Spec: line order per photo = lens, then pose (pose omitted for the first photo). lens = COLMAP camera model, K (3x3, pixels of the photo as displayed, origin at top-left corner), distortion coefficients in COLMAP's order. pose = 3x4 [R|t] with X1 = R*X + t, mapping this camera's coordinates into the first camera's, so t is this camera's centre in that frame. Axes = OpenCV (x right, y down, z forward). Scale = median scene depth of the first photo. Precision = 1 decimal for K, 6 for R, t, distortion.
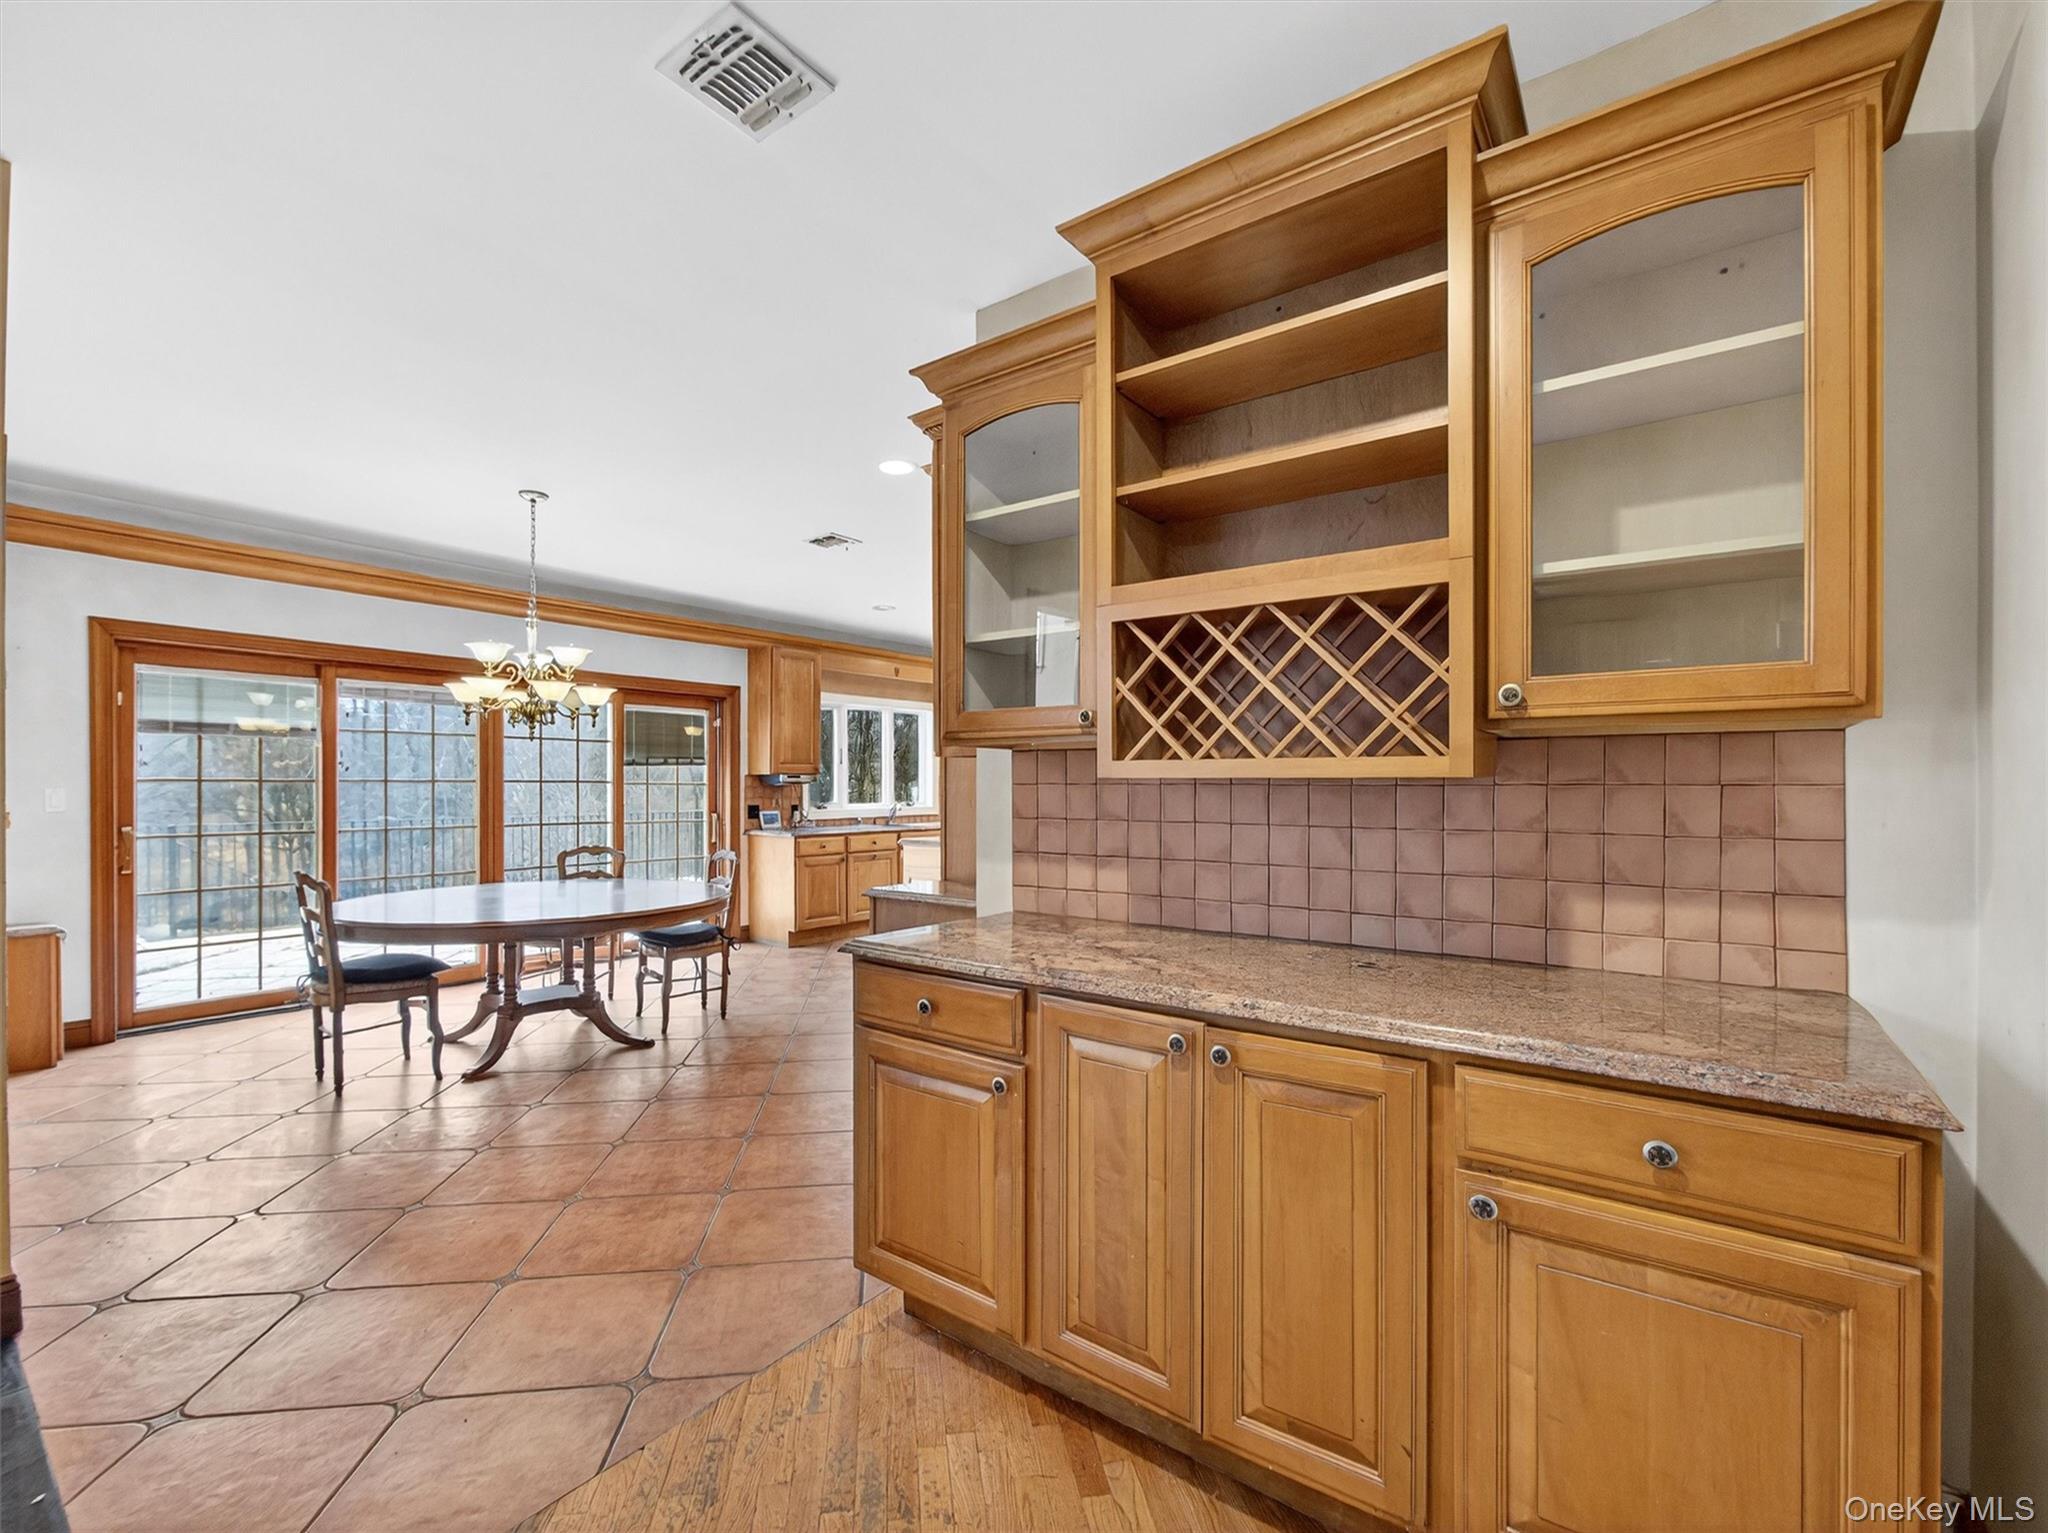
lens RADIAL K [[884.8, 0, 1024.0], [0, 884.8, 766.5], [0, 0, 1]] dist [-0.000531, -0.000026]
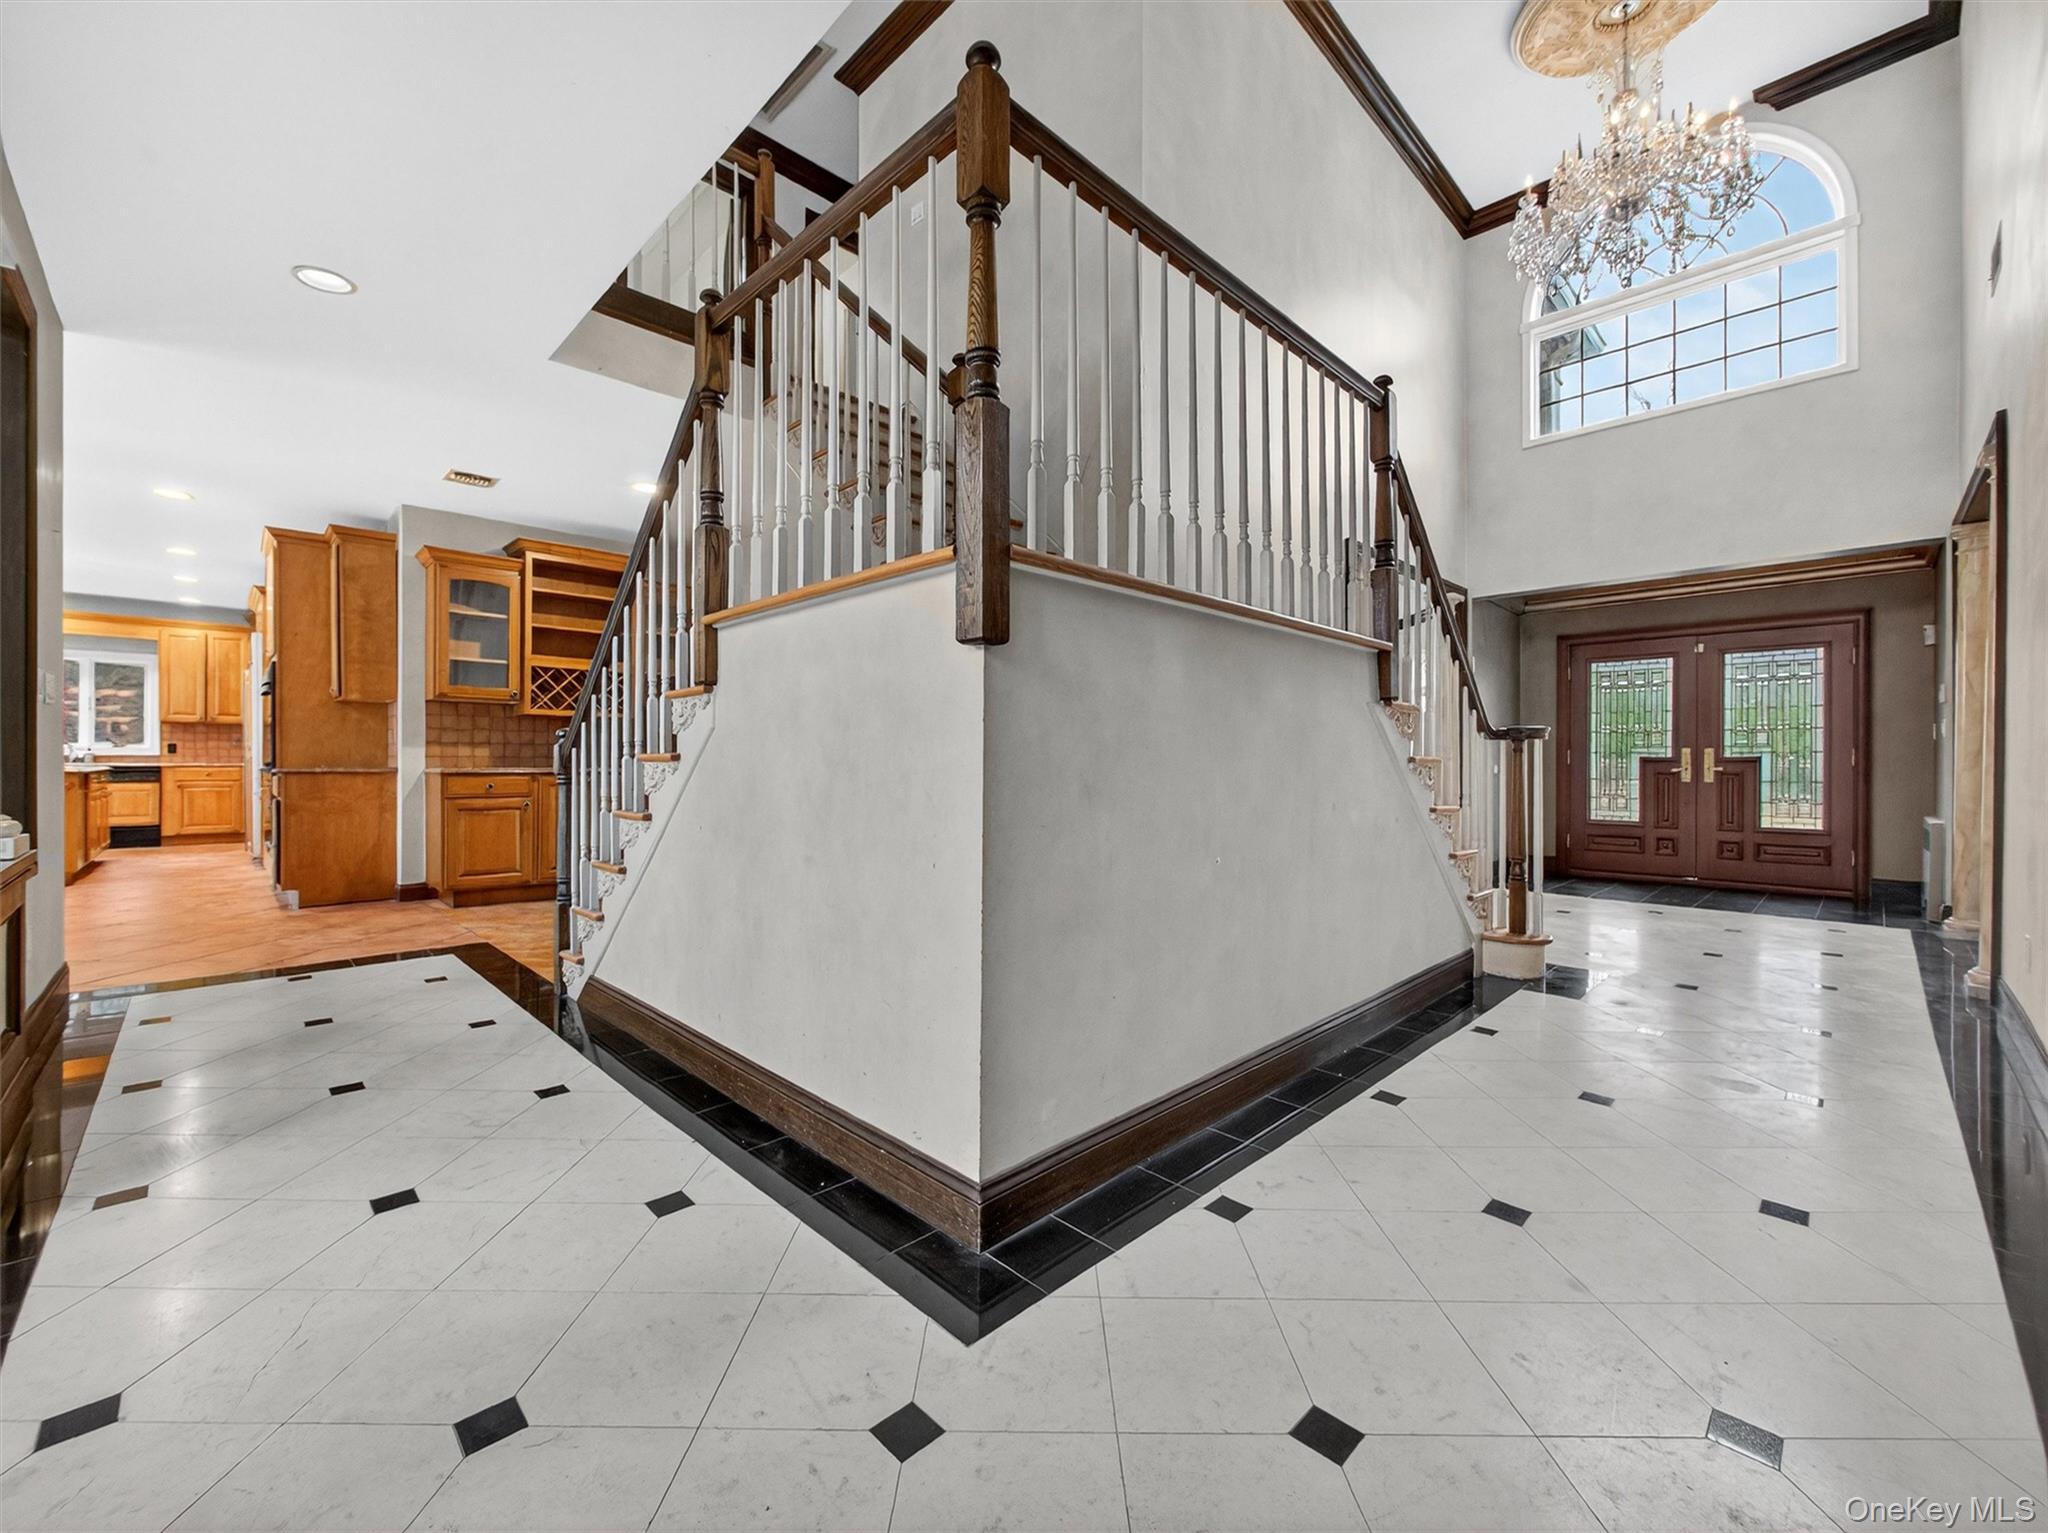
lens RADIAL K [[884.8, 0, 1024.0], [0, 884.8, 766.5], [0, 0, 1]] dist [-0.000531, -0.000026]
pose [[0.183843, 0.000640, 0.982955, -2.741665], [-0.026980, 0.999626, 0.004395, 0.141283], [-0.982585, -0.027328, 0.183791, -1.366575]]
